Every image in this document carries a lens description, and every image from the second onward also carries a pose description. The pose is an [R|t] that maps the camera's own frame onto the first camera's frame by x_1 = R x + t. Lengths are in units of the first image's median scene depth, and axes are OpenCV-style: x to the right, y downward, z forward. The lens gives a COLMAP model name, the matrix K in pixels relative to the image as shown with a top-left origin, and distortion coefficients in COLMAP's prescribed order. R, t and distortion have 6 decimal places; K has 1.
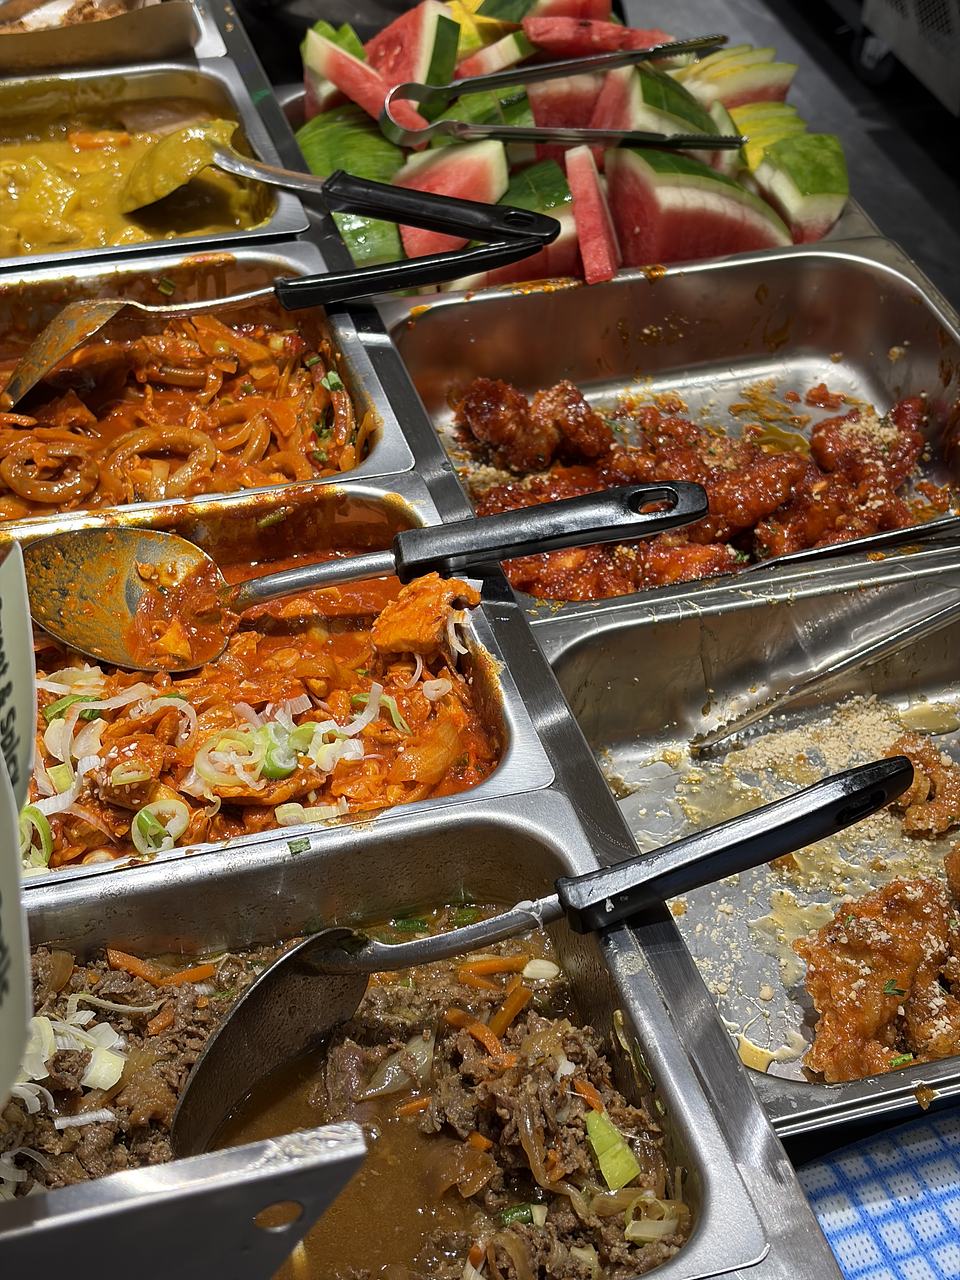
lens RADIAL K [[1901.9, 0, 482.8], [0, 1901.9, 672.4], [0, 0, 1]] dist [0.178977, -0.740443]
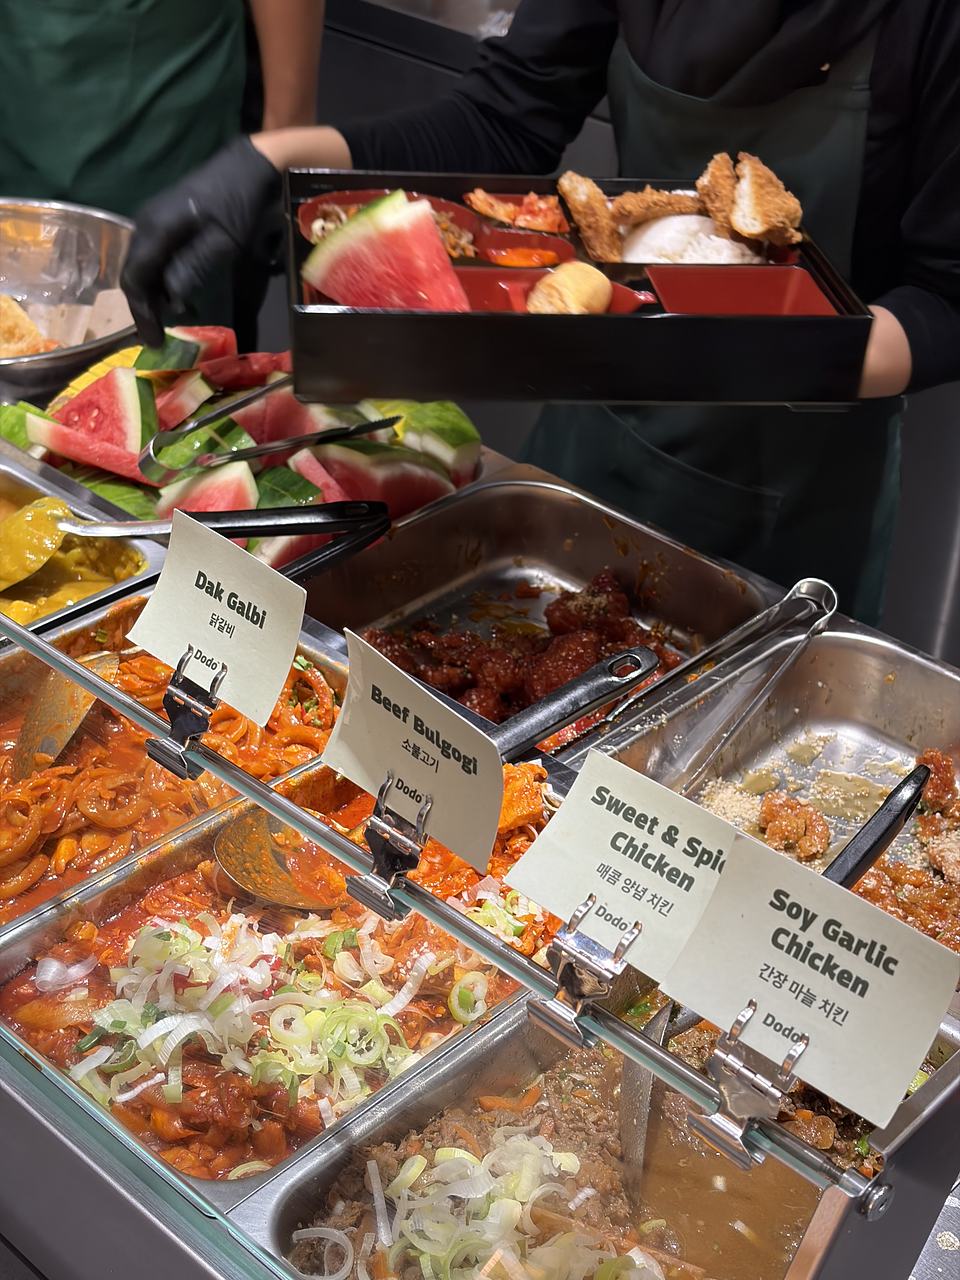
lens RADIAL K [[1901.9, 0, 482.8], [0, 1901.9, 672.4], [0, 0, 1]] dist [0.178977, -0.740443]
pose [[0.867377, -0.281165, 0.410614, -0.391579], [0.333780, 0.940678, -0.060951, -0.026463], [-0.369118, 0.189922, 0.909770, -0.130266]]
